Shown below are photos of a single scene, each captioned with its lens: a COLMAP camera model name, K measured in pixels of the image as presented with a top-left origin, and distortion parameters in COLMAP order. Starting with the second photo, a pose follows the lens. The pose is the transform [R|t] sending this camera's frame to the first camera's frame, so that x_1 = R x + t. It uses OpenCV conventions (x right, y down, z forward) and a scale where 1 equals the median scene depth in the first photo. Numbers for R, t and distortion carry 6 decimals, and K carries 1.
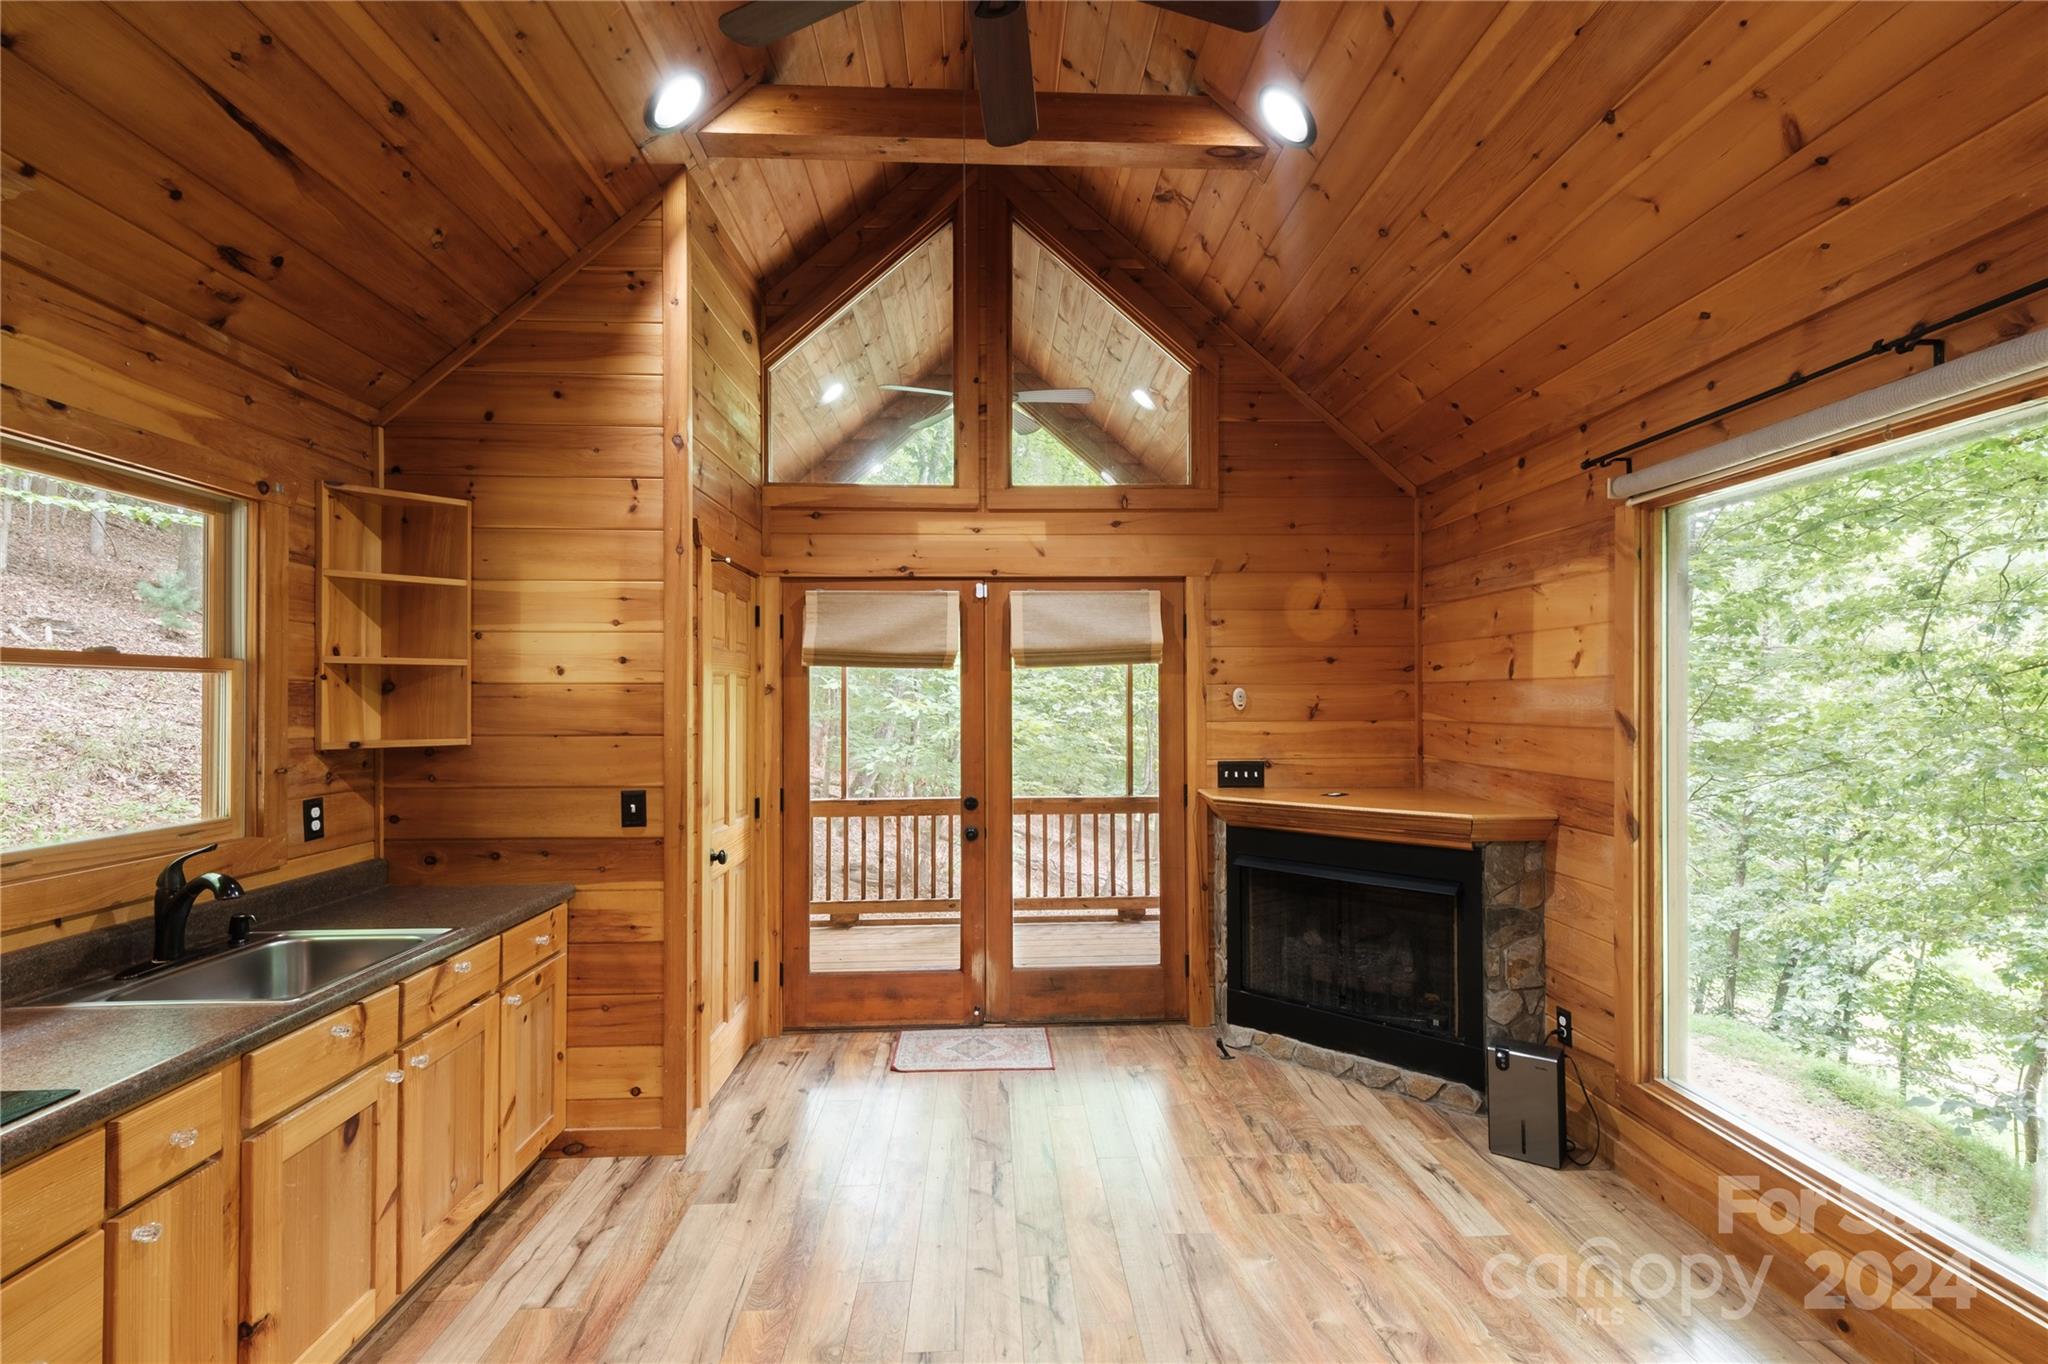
lens RADIAL K [[938.1, 0, 1033.5], [0, 938.1, 693.3], [0, 0, 1]] dist [0.018145, -0.013294]
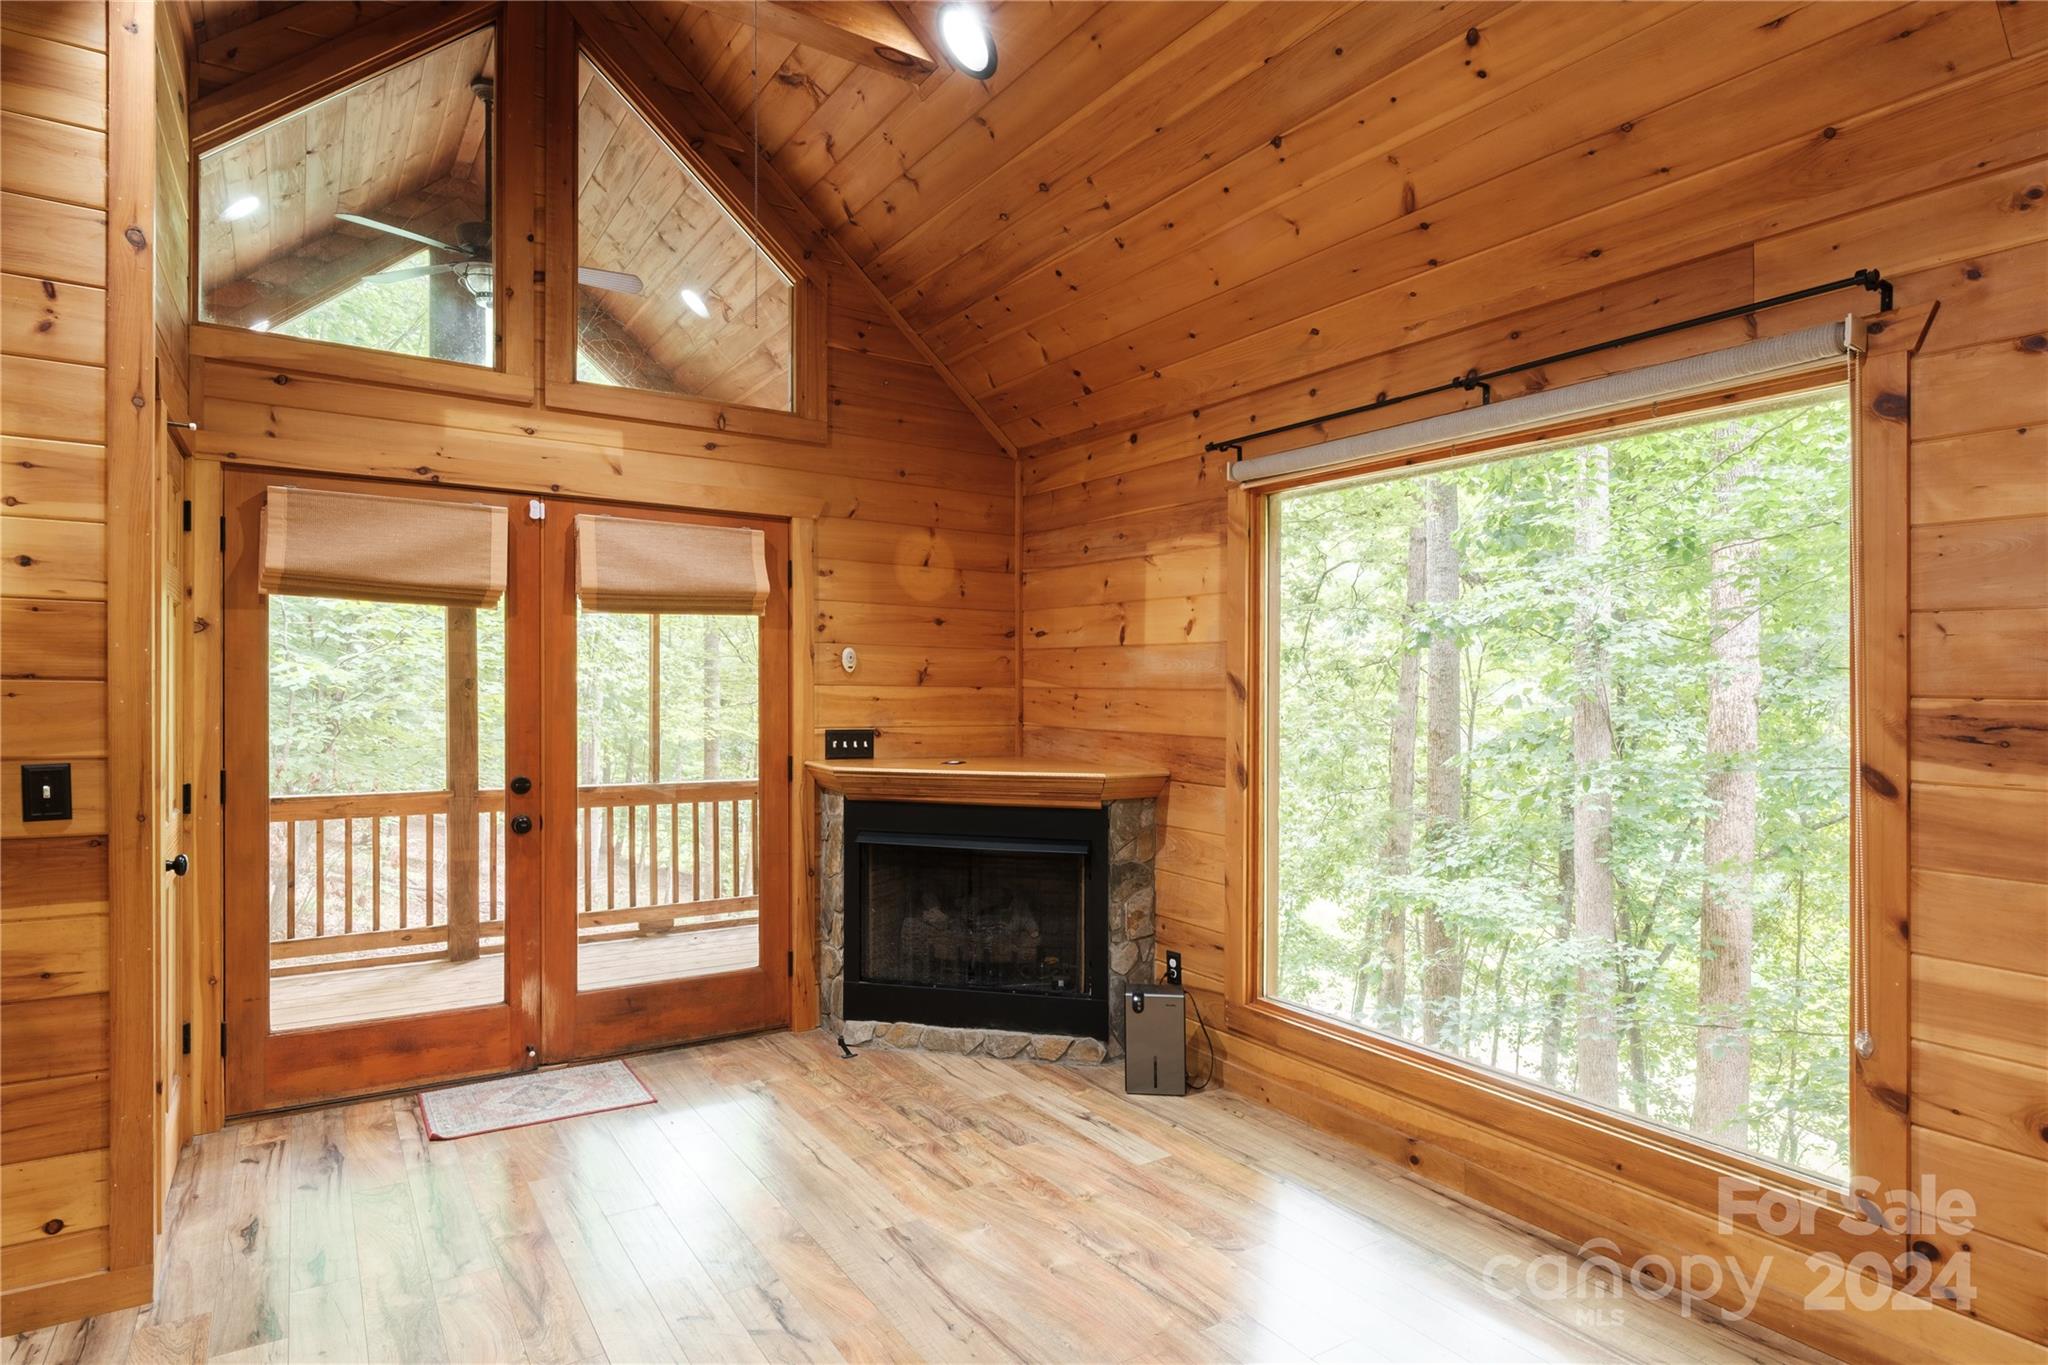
lens RADIAL K [[1110.9, 0, 1024.0], [0, 1110.9, 682.5], [0, 0, 1]] dist [0.001512, -0.013102]
pose [[0.854891, 0.019285, 0.518449, -0.240638], [-0.020506, 0.999784, -0.003376, 0.035574], [-0.518402, -0.007745, 0.855102, 0.009908]]
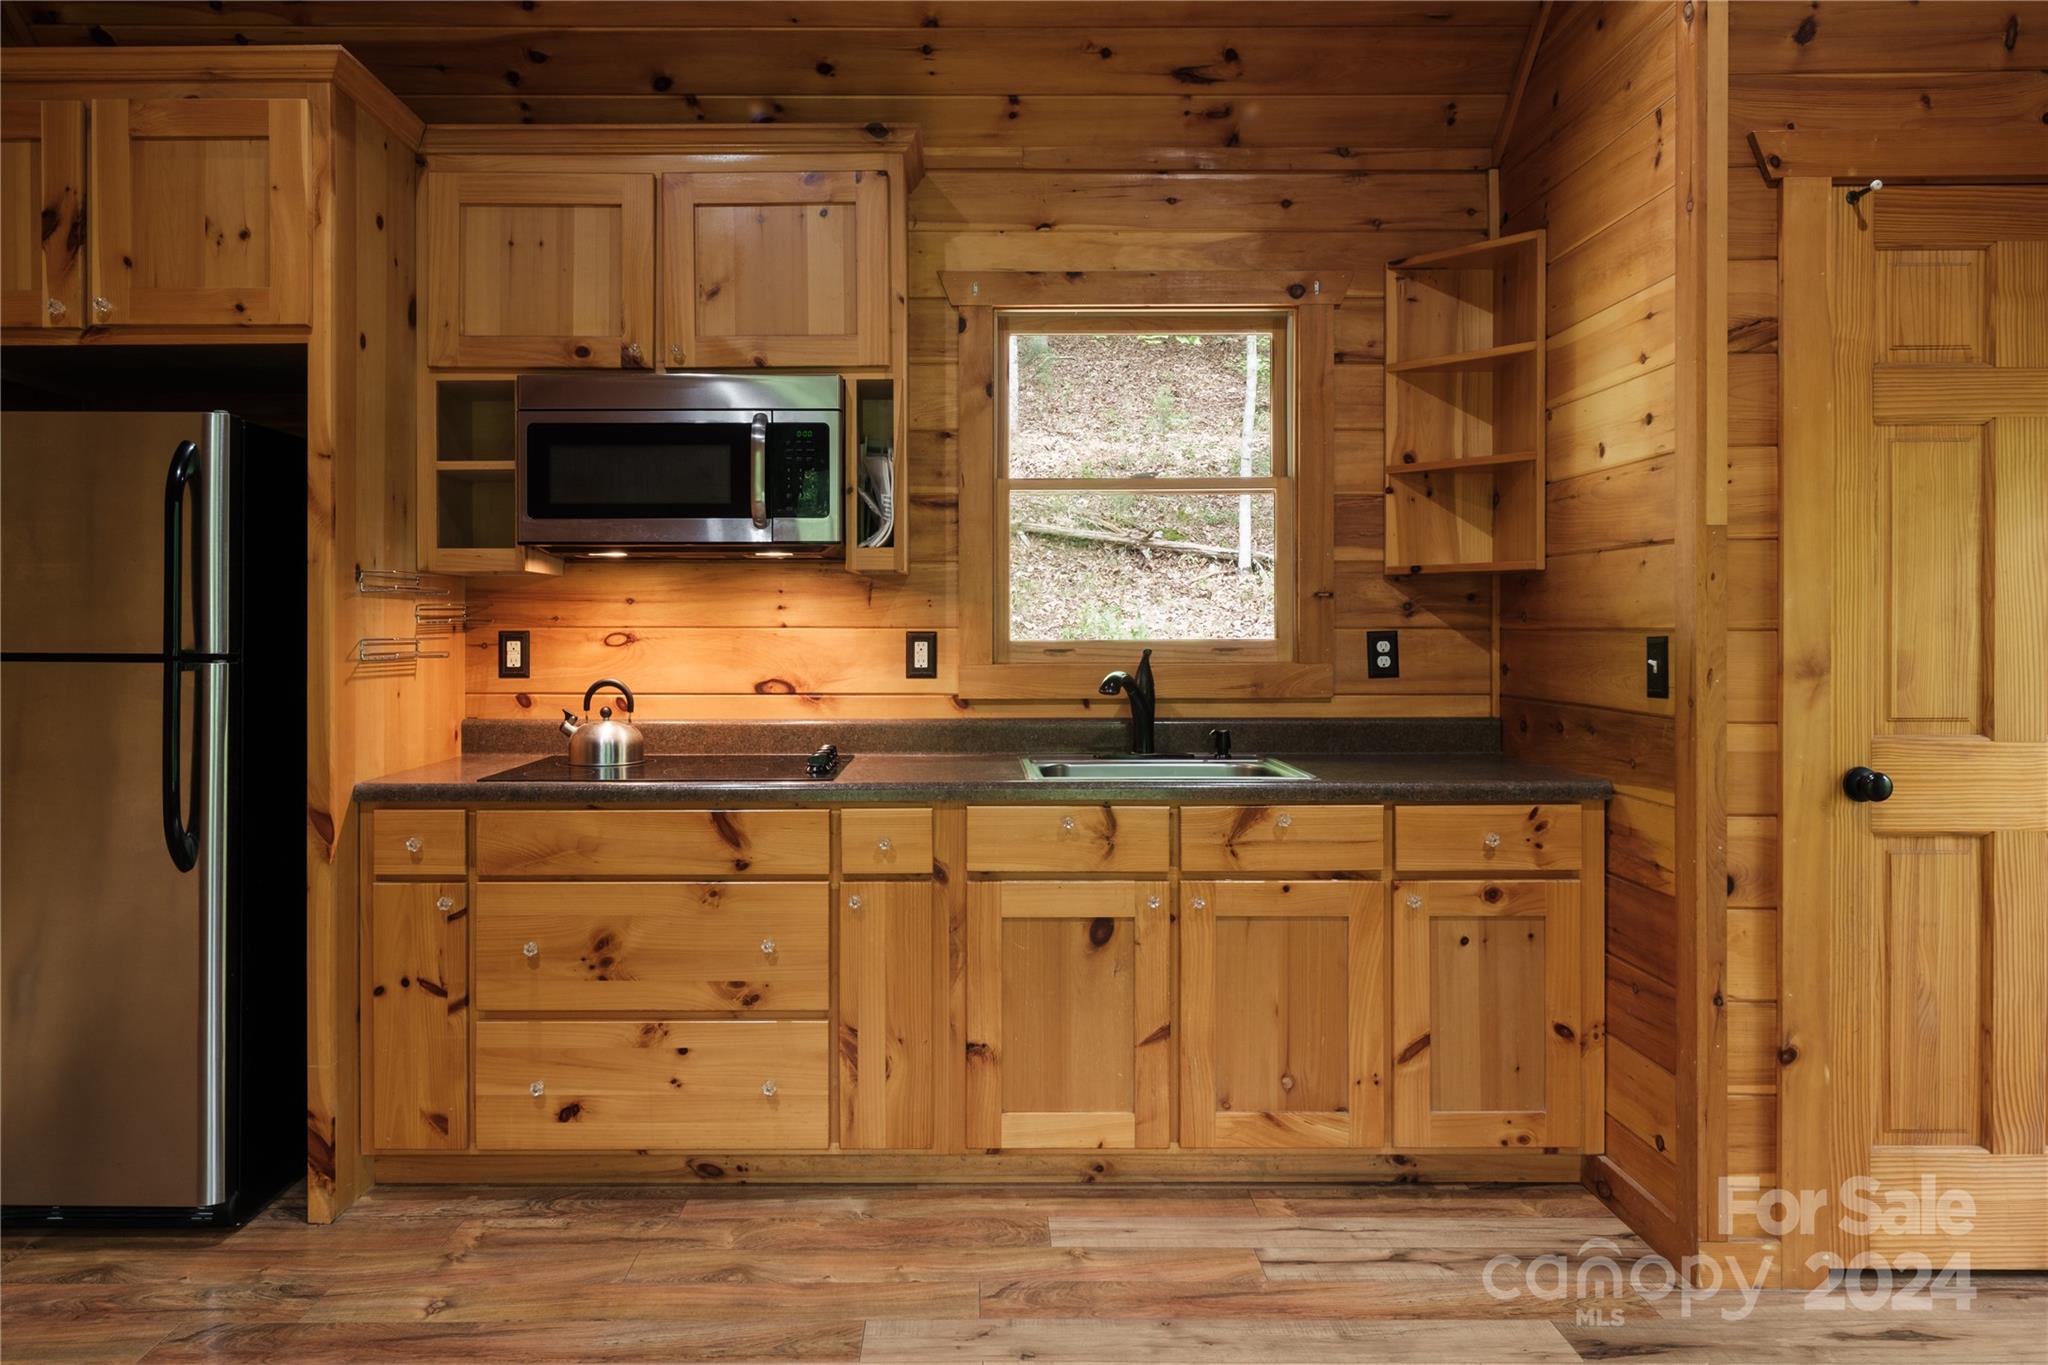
lens RADIAL K [[1303.5, 0, 1025.1], [0, 1303.5, 689.9], [0, 0, 1]] dist [0.002924, -0.003148]
pose [[-0.037944, 0.049351, -0.998060, 0.399059], [0.010397, 0.998745, 0.048990, 0.089946], [0.999226, -0.008518, -0.038410, 0.619855]]
